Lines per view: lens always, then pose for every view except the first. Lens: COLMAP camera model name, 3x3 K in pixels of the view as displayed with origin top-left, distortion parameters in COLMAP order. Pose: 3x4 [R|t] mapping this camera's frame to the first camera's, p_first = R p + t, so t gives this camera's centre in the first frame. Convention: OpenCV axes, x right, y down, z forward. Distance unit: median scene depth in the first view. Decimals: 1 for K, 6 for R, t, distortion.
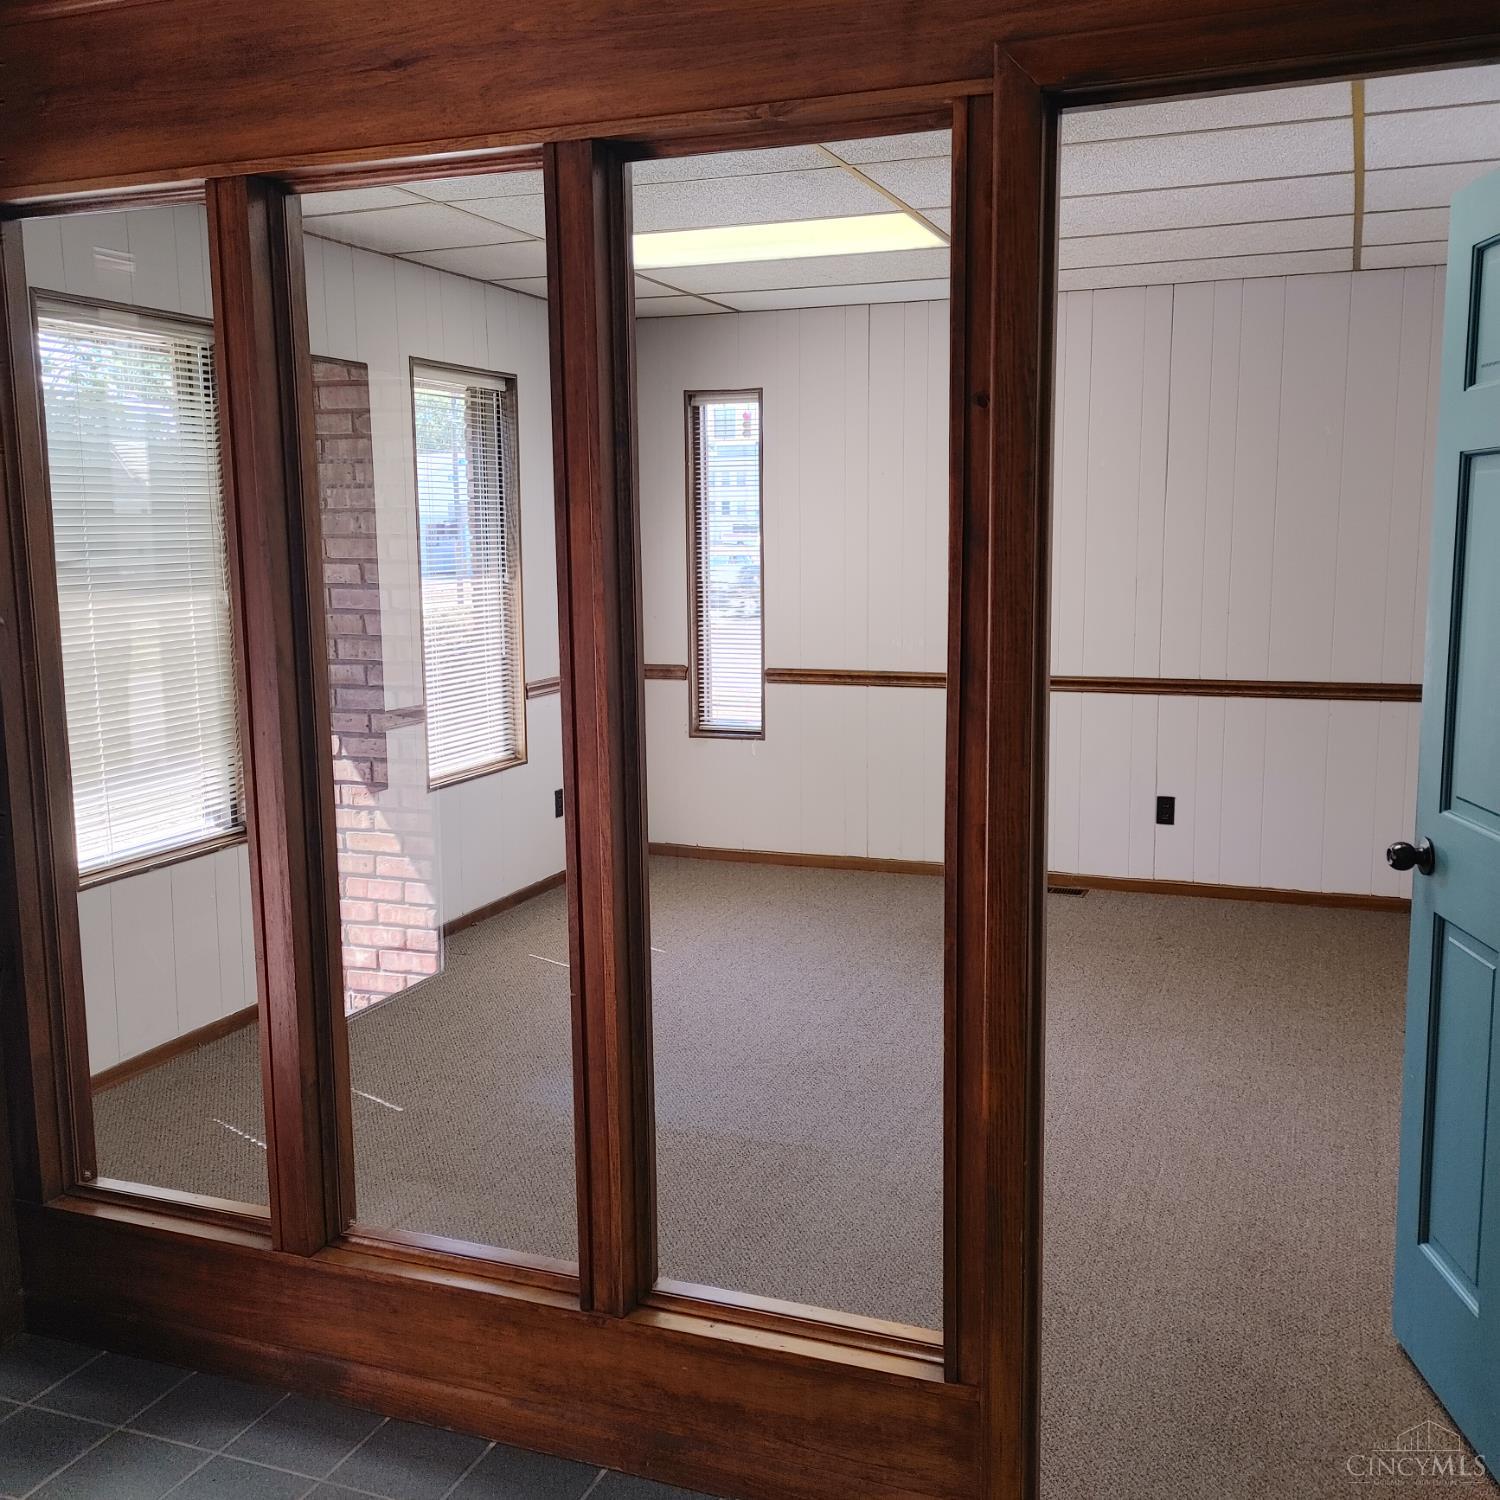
lens RADIAL K [[1543.1, 0, 755.2], [0, 1543.1, 740.7], [0, 0, 1]] dist [0.041995, 0.000000]
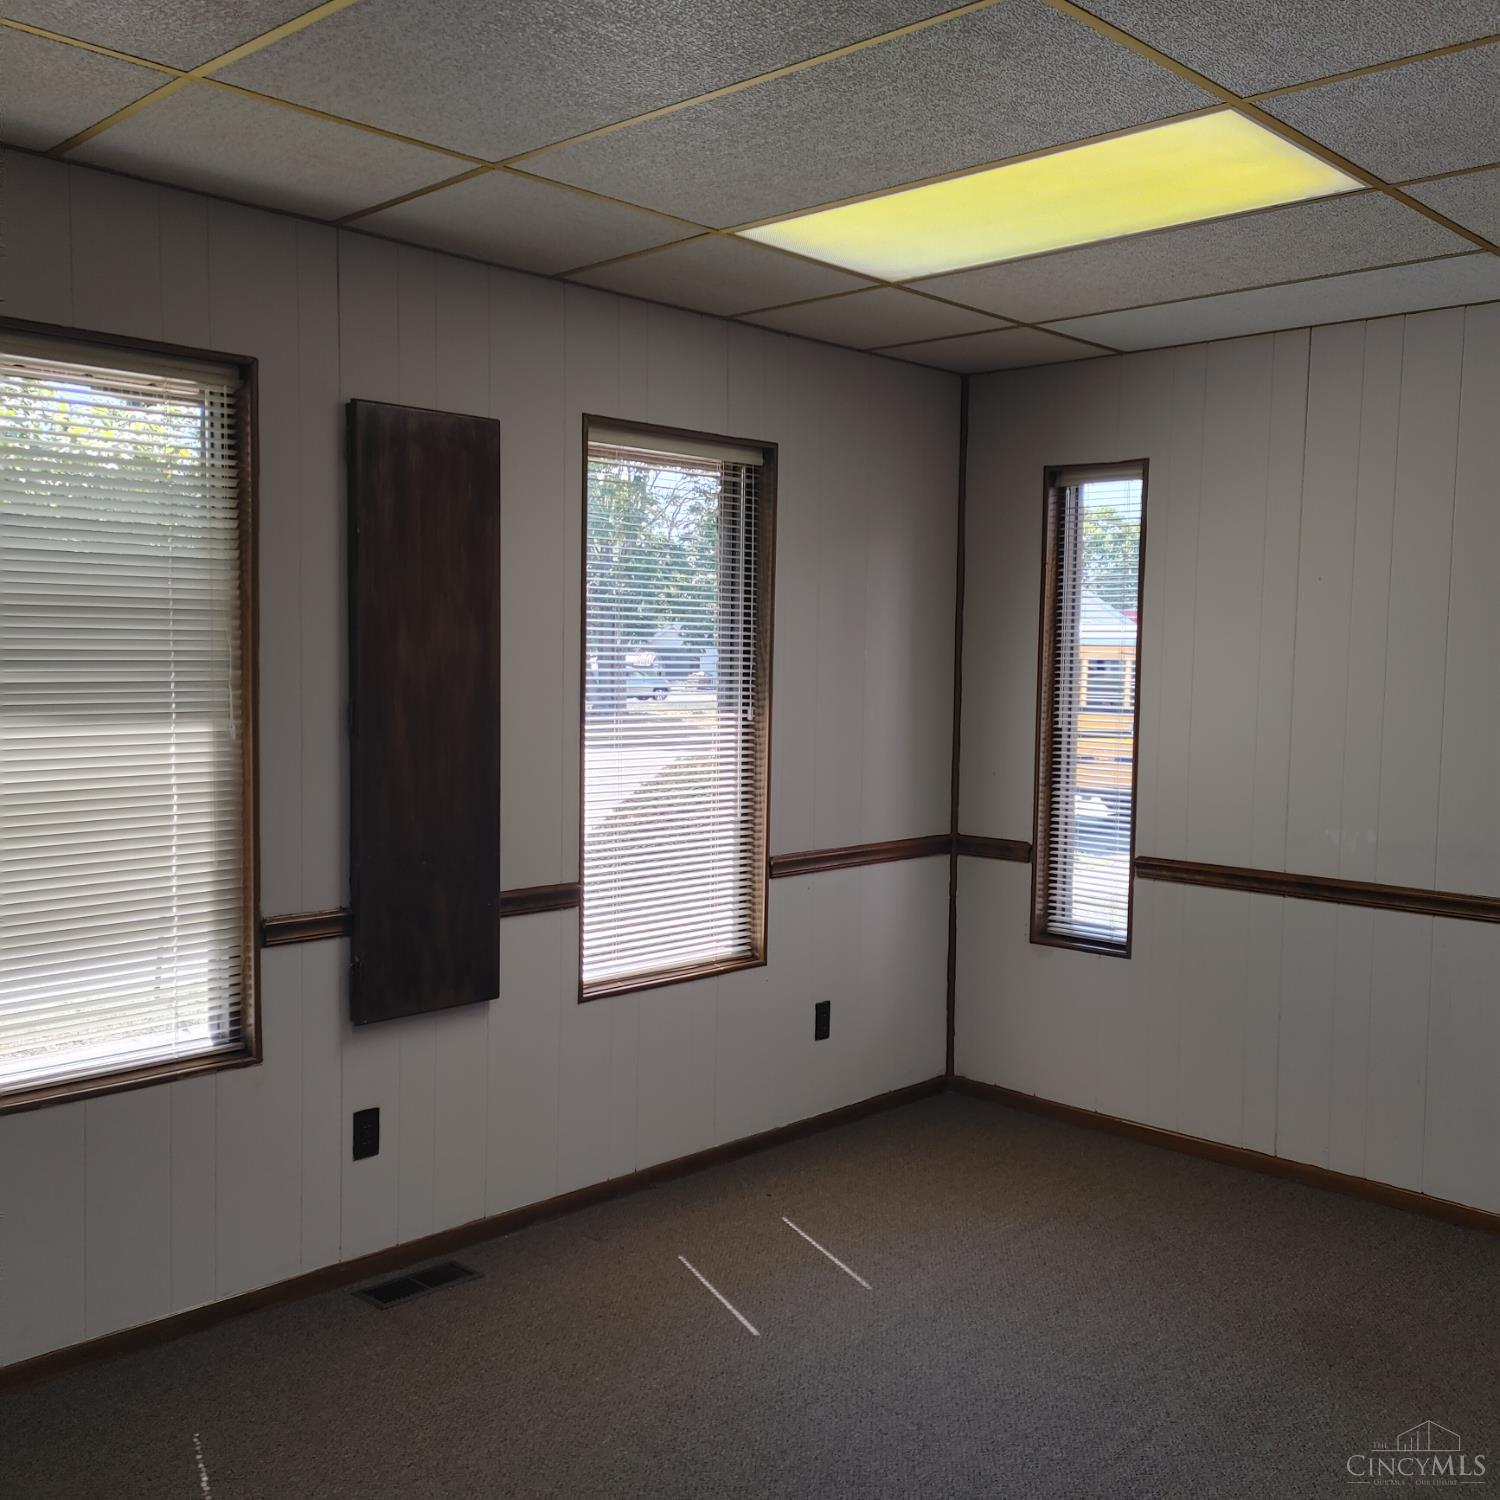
lens RADIAL K [[1543.1, 0, 743.1], [0, 1543.1, 749.5], [0, 0, 1]] dist [0.041995, 0.000000]
pose [[0.919448, 0.048694, -0.390186, 0.127701], [-0.077666, 0.995243, -0.058813, -0.044731], [0.385466, 0.084379, 0.918856, 0.322278]]
